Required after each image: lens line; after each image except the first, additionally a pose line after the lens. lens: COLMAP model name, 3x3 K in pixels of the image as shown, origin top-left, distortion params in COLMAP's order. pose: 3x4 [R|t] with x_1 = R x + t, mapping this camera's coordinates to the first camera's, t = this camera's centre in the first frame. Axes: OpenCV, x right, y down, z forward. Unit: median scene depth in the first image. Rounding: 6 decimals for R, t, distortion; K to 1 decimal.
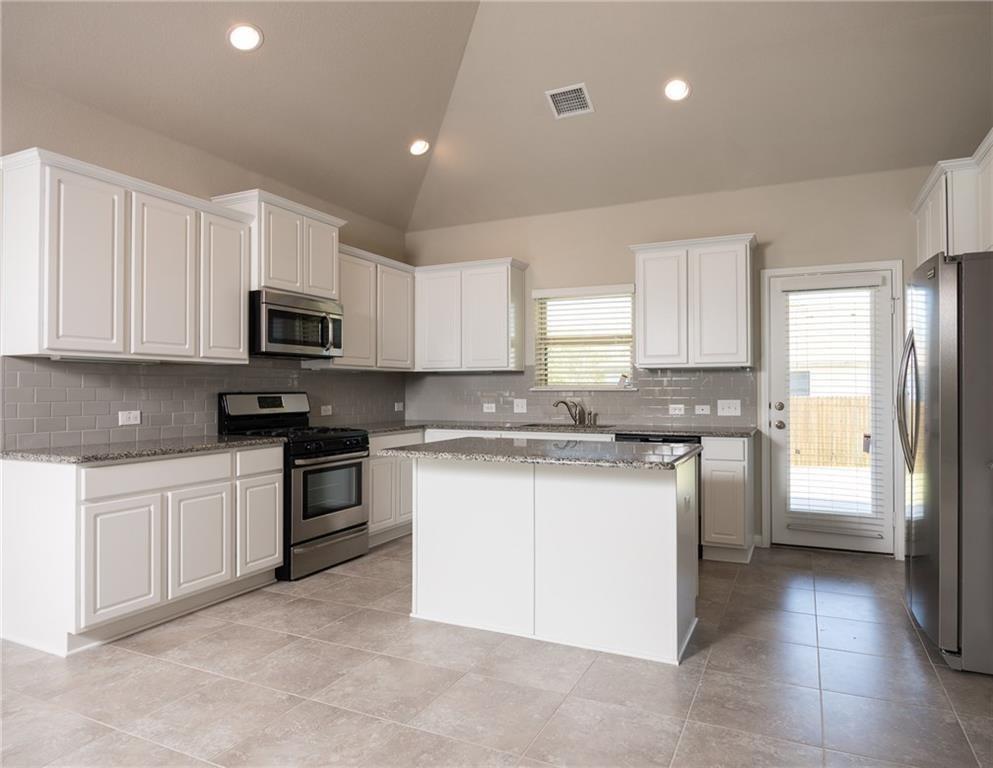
lens RADIAL K [[635.7, 0, 496.5], [0, 635.7, 384.0], [0, 0, 1]] dist [0.003302, 0.000287]
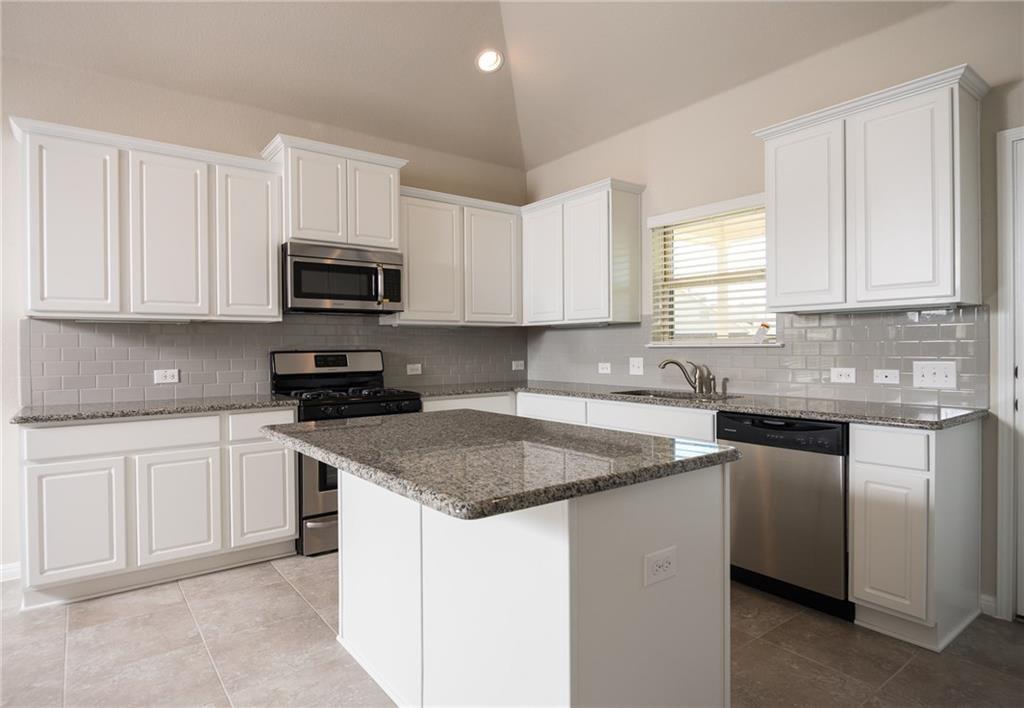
lens RADIAL K [[576.5, 0, 494.6], [0, 576.5, 353.0], [0, 0, 1]] dist [-0.003481, -0.001897]
pose [[0.885036, -0.000261, -0.465523, 0.272329], [0.010479, 0.999758, 0.019362, 0.002646], [0.465405, -0.022015, 0.884824, 0.355244]]
